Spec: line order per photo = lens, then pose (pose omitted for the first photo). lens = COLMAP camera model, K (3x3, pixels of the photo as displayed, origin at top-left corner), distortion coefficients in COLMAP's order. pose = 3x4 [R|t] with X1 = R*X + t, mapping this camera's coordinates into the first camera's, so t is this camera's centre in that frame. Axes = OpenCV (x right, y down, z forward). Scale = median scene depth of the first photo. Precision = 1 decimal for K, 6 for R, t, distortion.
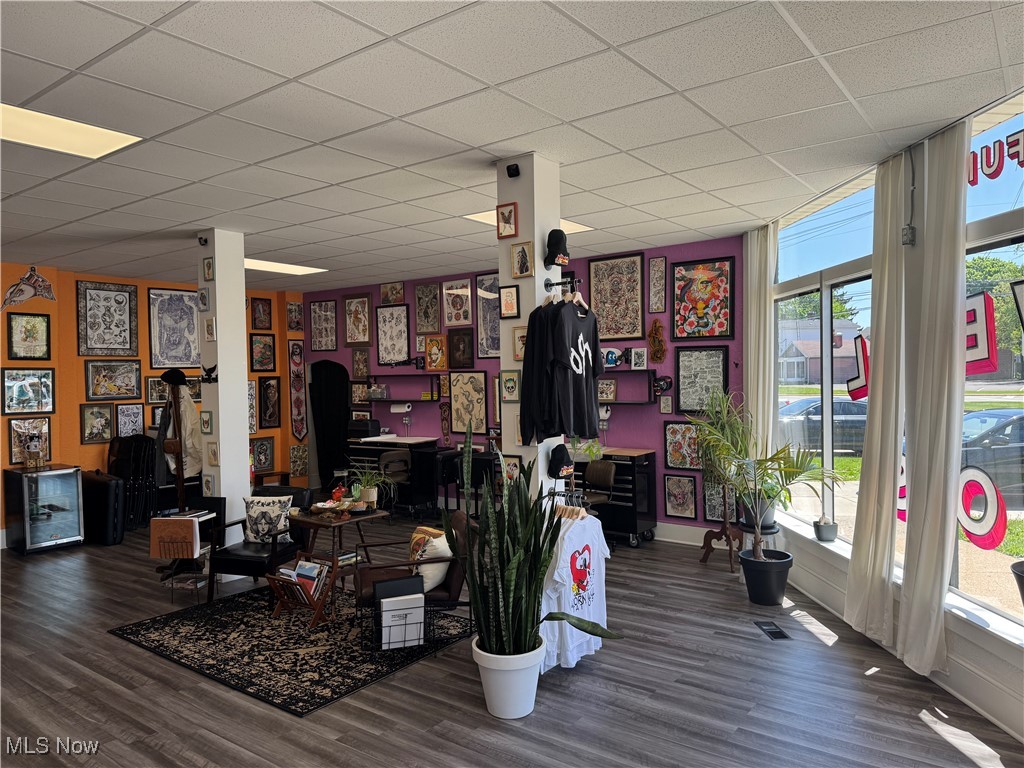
lens RADIAL K [[713.2, 0, 509.6], [0, 713.2, 393.5], [0, 0, 1]] dist [0.170639, -0.230173]
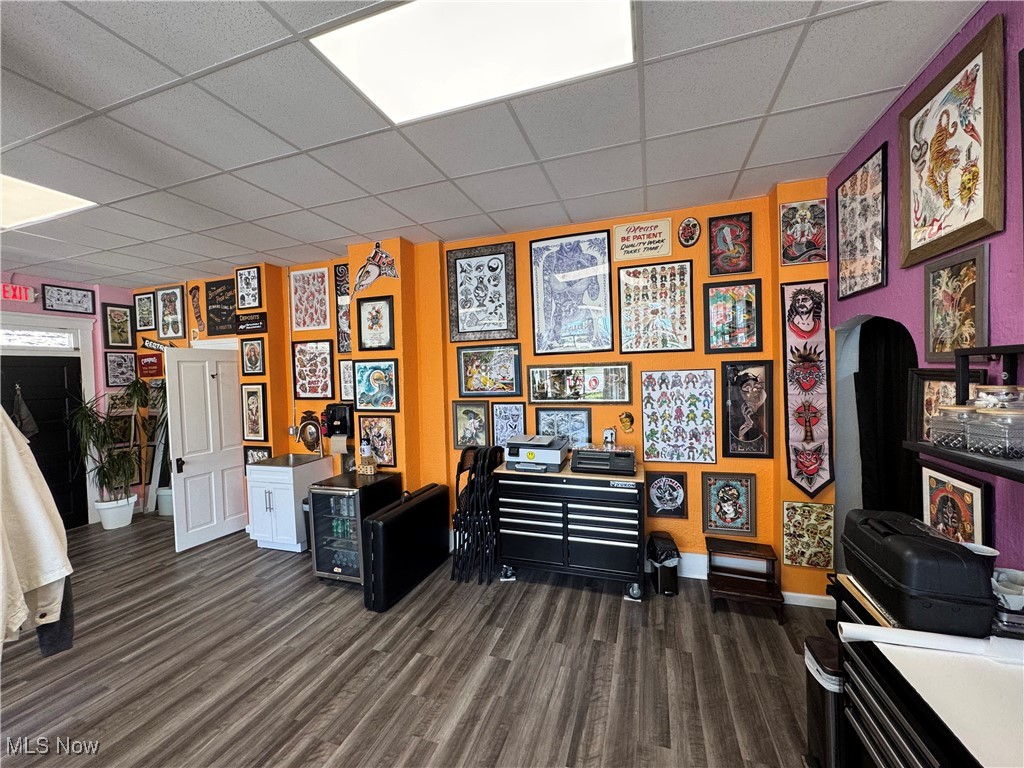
lens RADIAL K [[408.5, 0, 512.0], [0, 408.5, 384.0], [0, 0, 1]] dist [-0.000113, -0.000005]
pose [[0.313930, 0.030456, -0.948958, -0.118813], [-0.002319, 0.999507, 0.031311, -0.018238], [0.949443, -0.007629, 0.313846, 0.874484]]
